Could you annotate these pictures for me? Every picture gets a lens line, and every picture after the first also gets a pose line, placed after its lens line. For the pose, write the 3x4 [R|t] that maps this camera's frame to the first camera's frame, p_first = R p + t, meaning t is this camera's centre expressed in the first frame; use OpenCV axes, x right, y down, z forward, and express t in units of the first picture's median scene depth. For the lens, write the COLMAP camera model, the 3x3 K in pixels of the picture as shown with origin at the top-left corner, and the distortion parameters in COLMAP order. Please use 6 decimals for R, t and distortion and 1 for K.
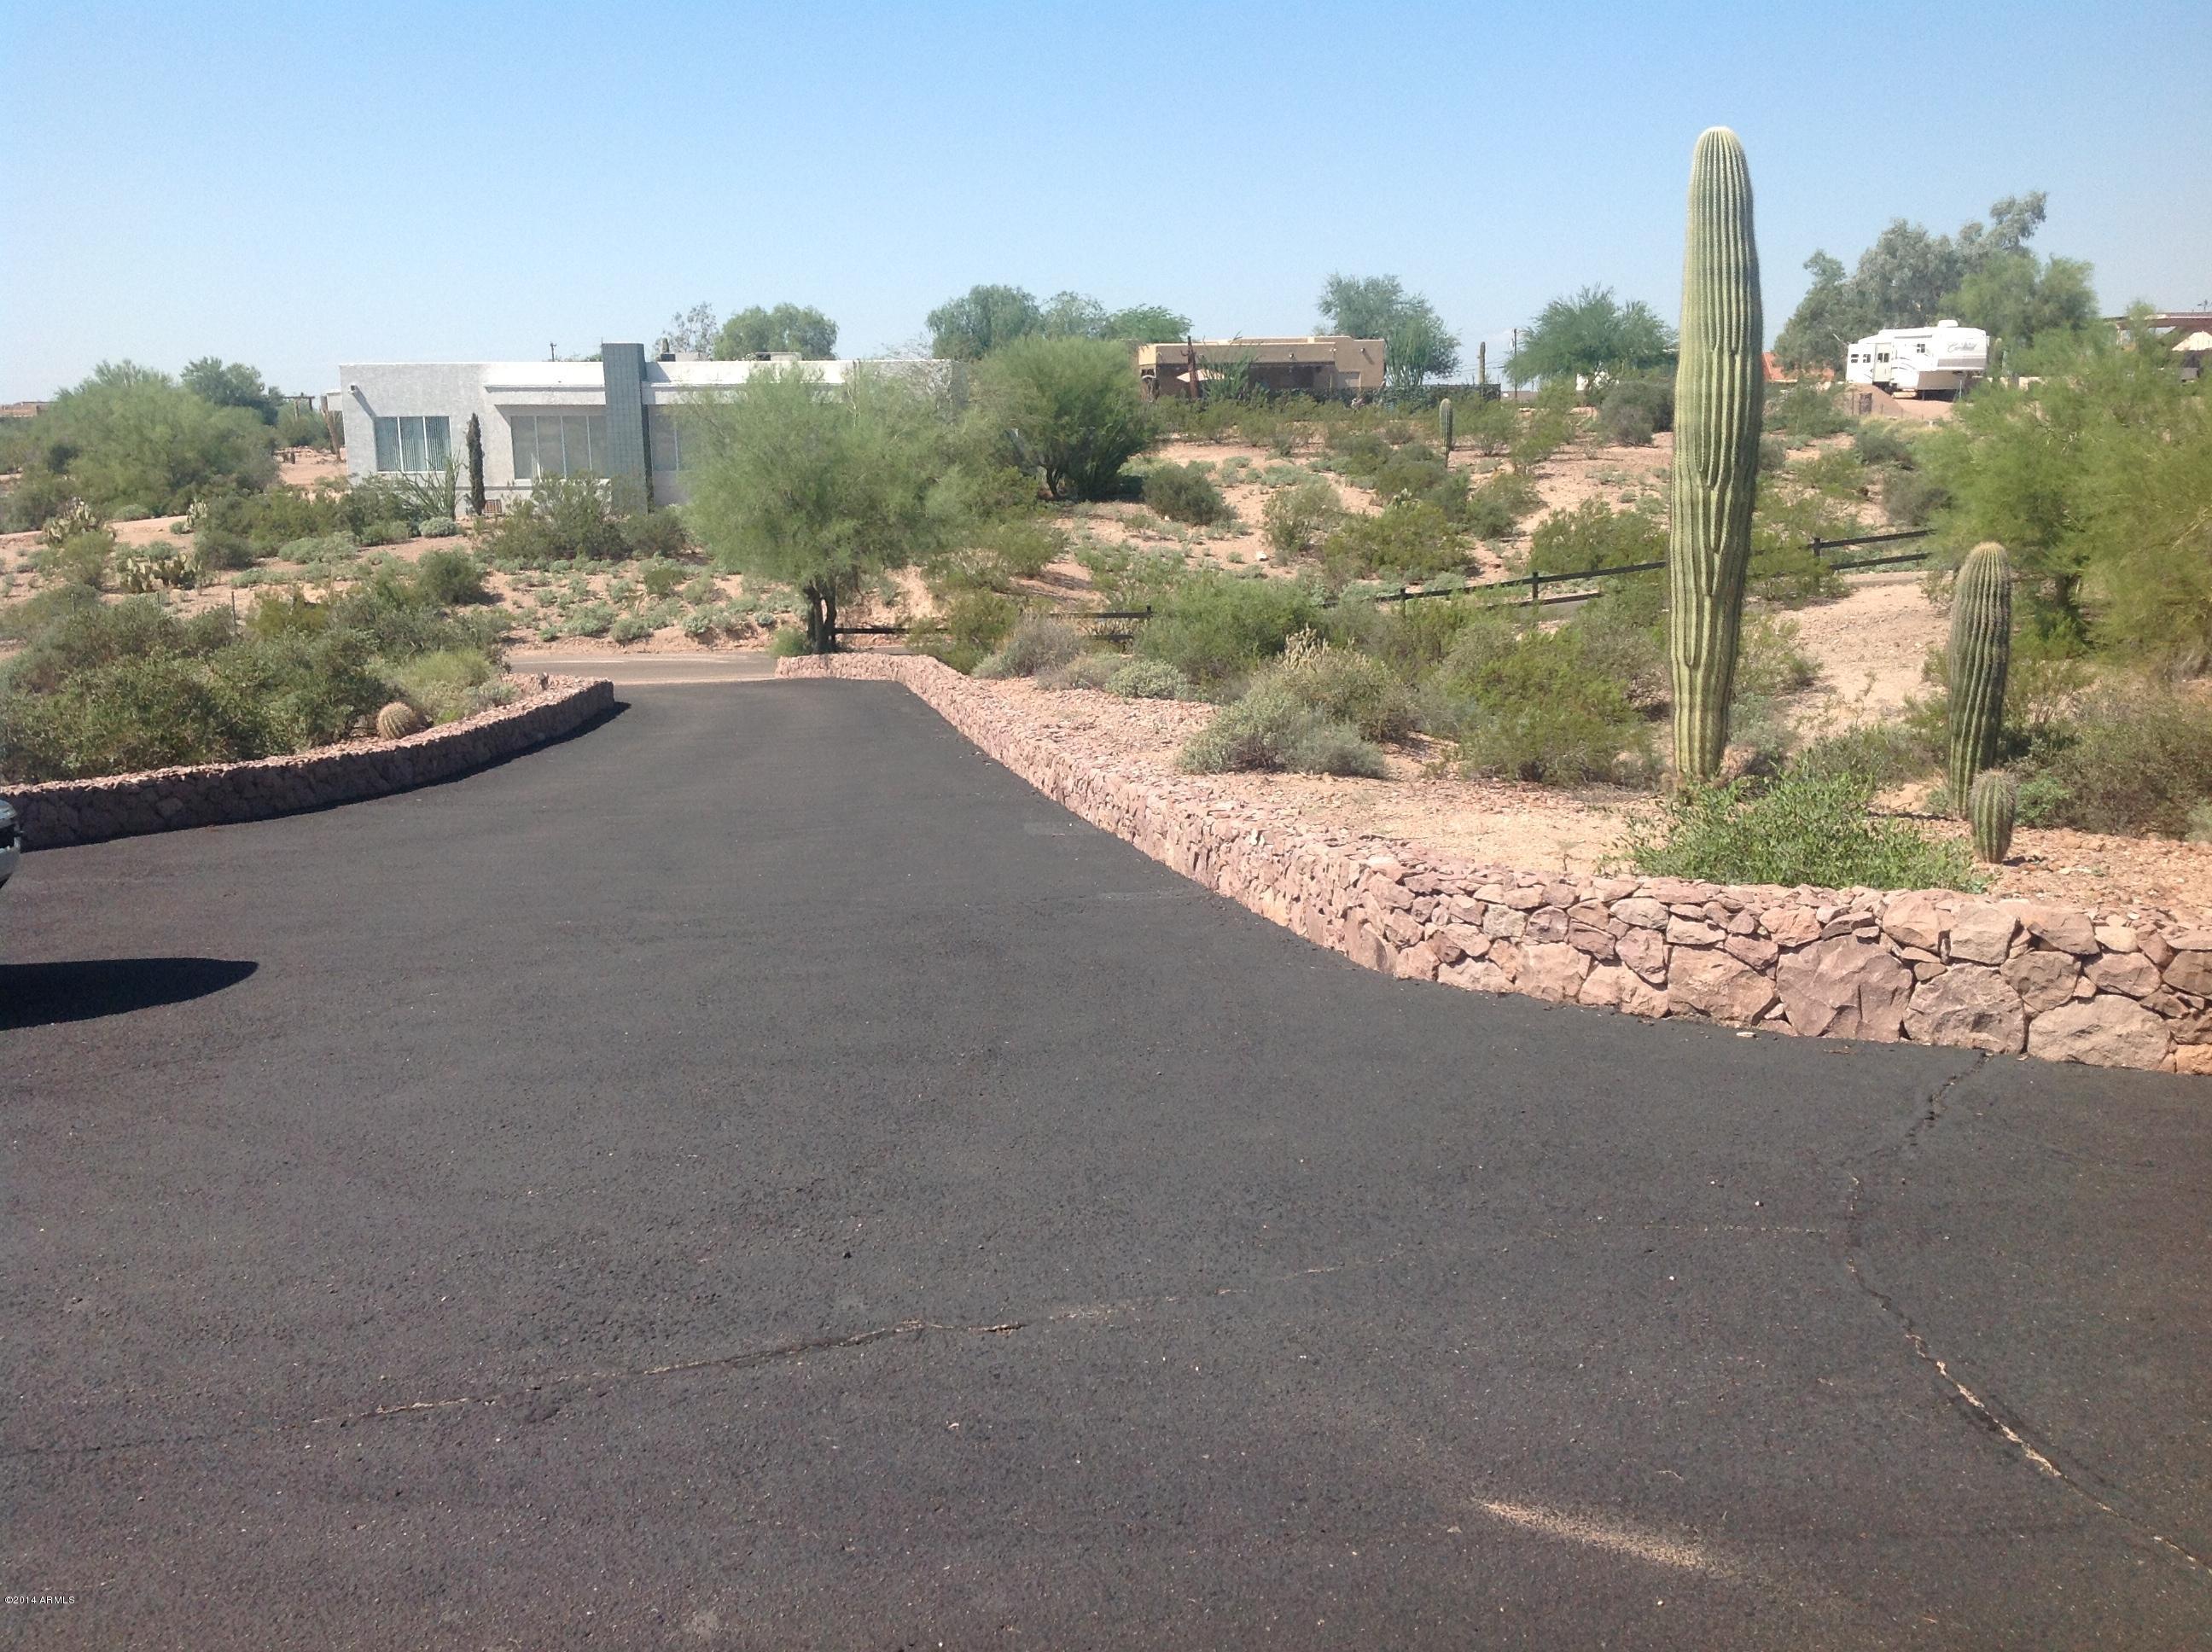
lens RADIAL K [[2119.8, 0, 1078.2], [0, 2119.8, 825.4], [0, 0, 1]] dist [0.191102, -0.404118]
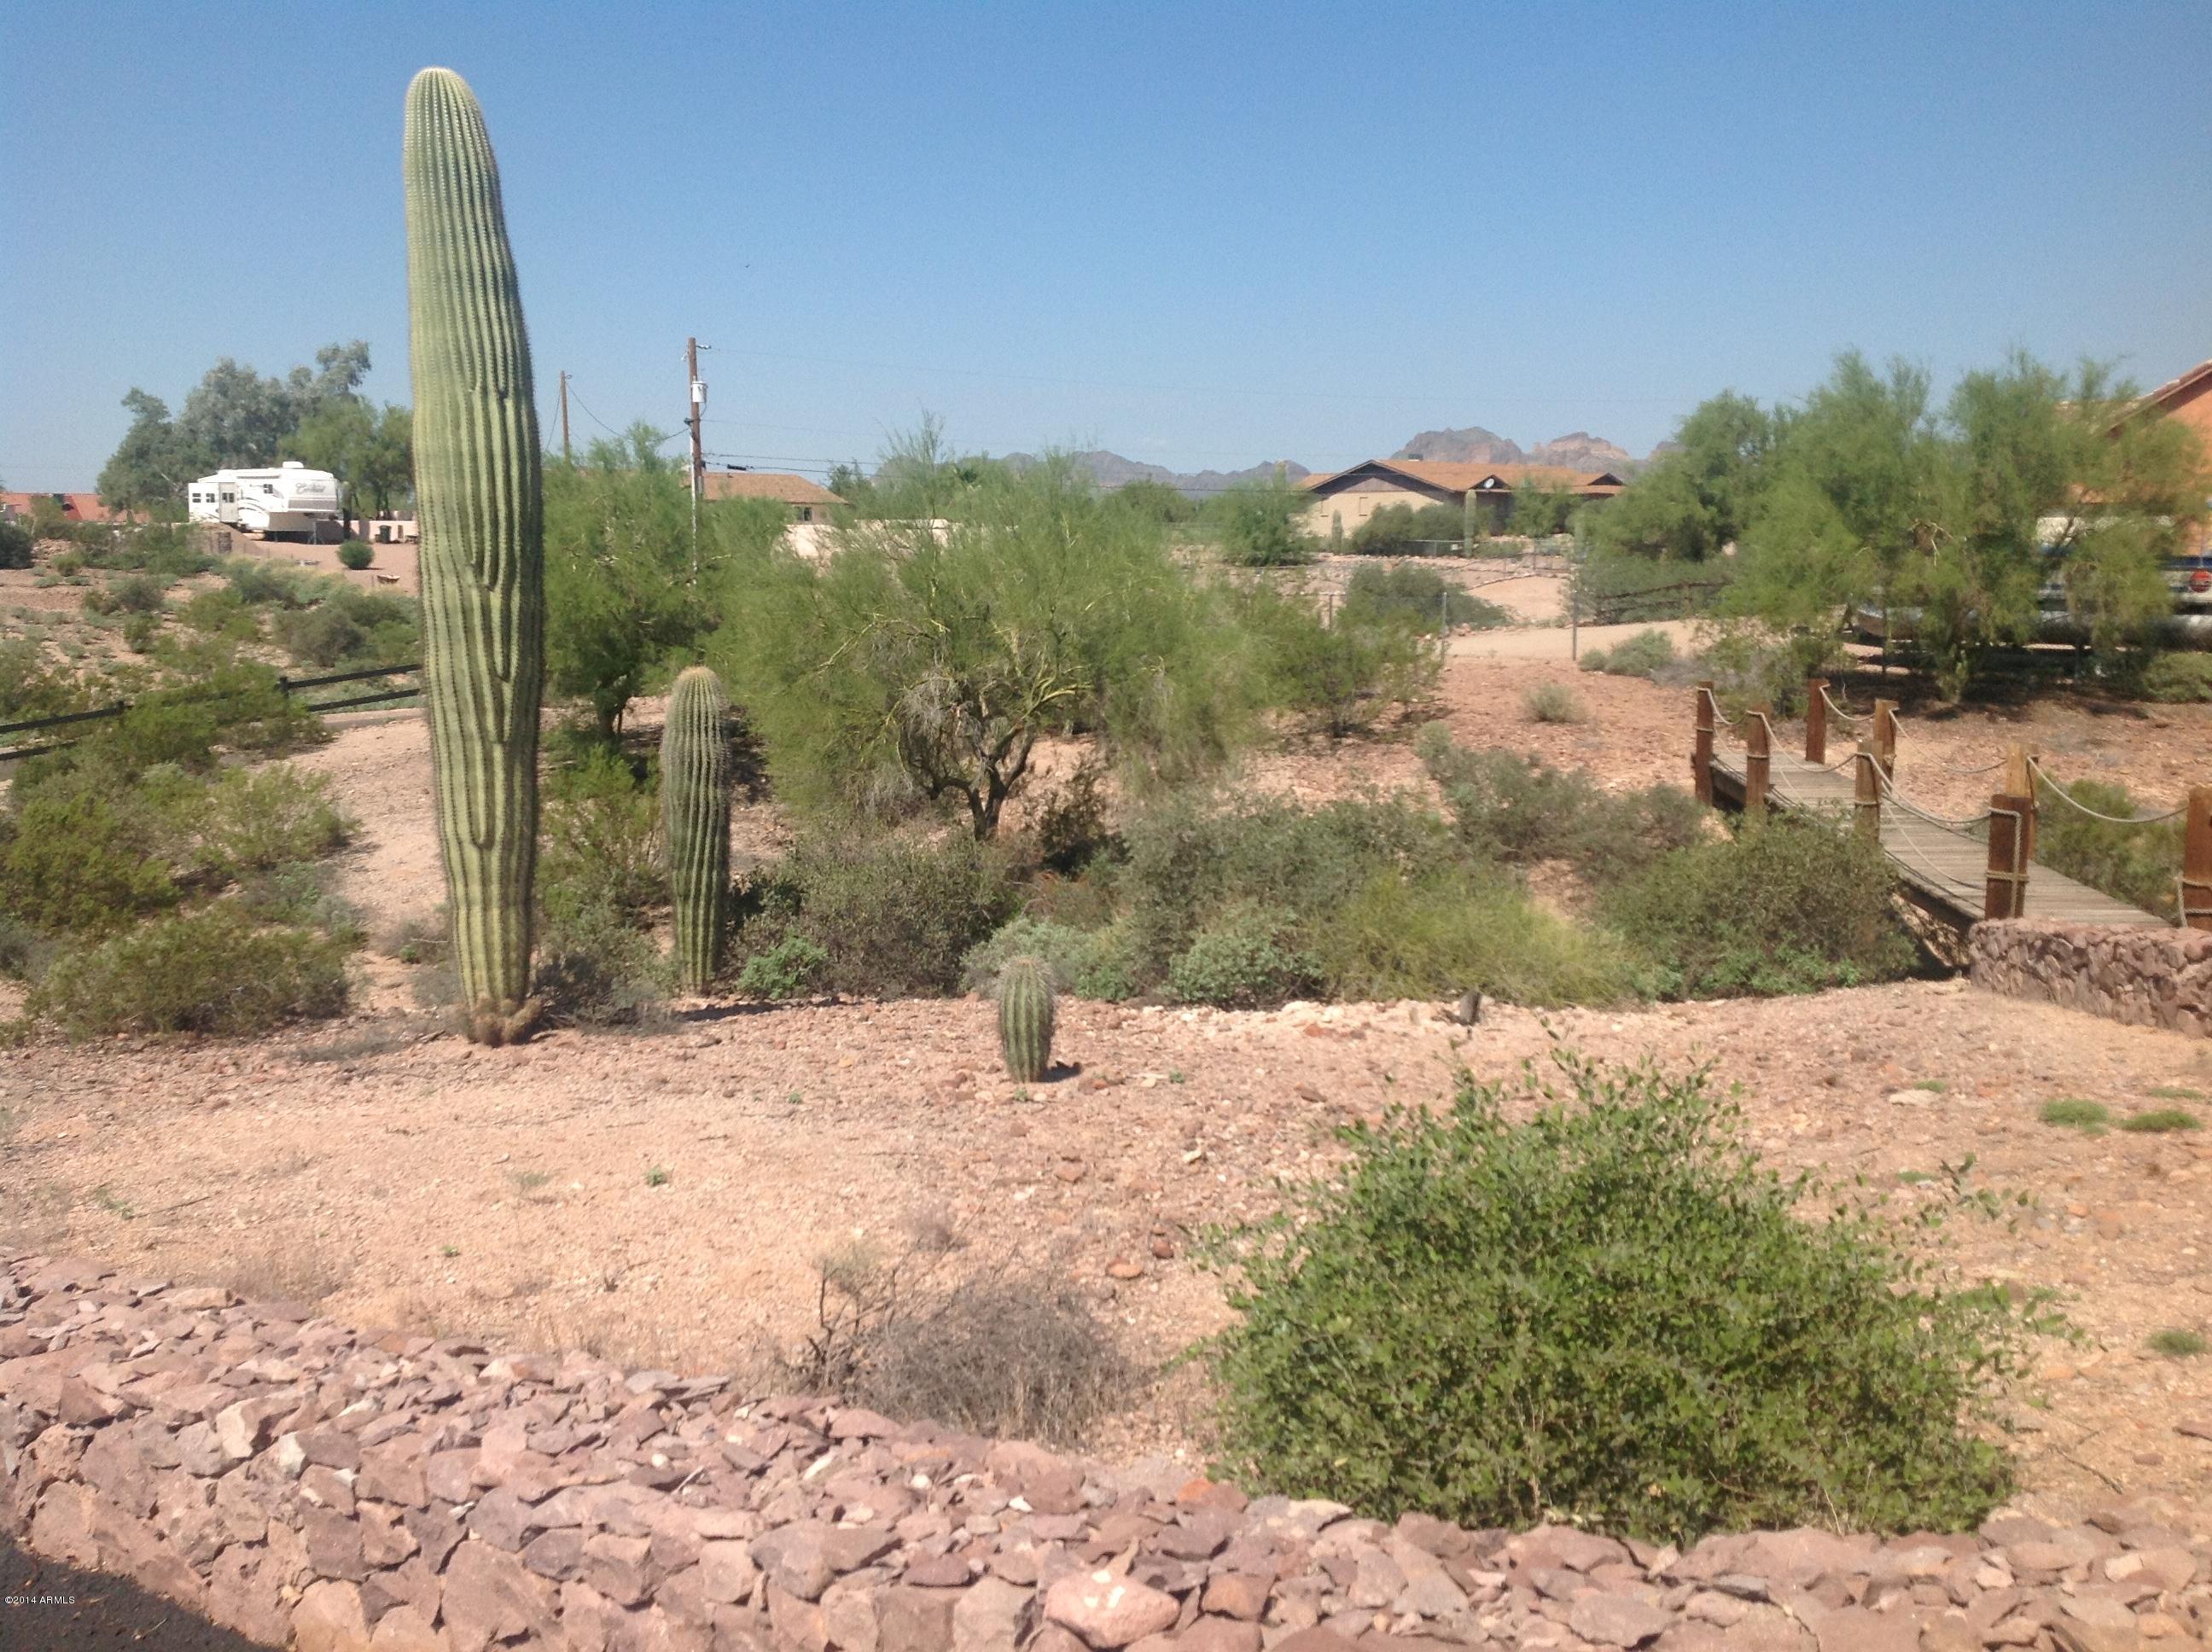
lens RADIAL K [[2119.8, 0, 1078.2], [0, 2119.8, 825.4], [0, 0, 1]] dist [0.191102, -0.404118]
pose [[0.742764, -0.080246, 0.664727, -0.011532], [0.123902, 0.992119, -0.018679, -0.016724], [-0.657990, 0.096235, 0.746852, 0.137190]]
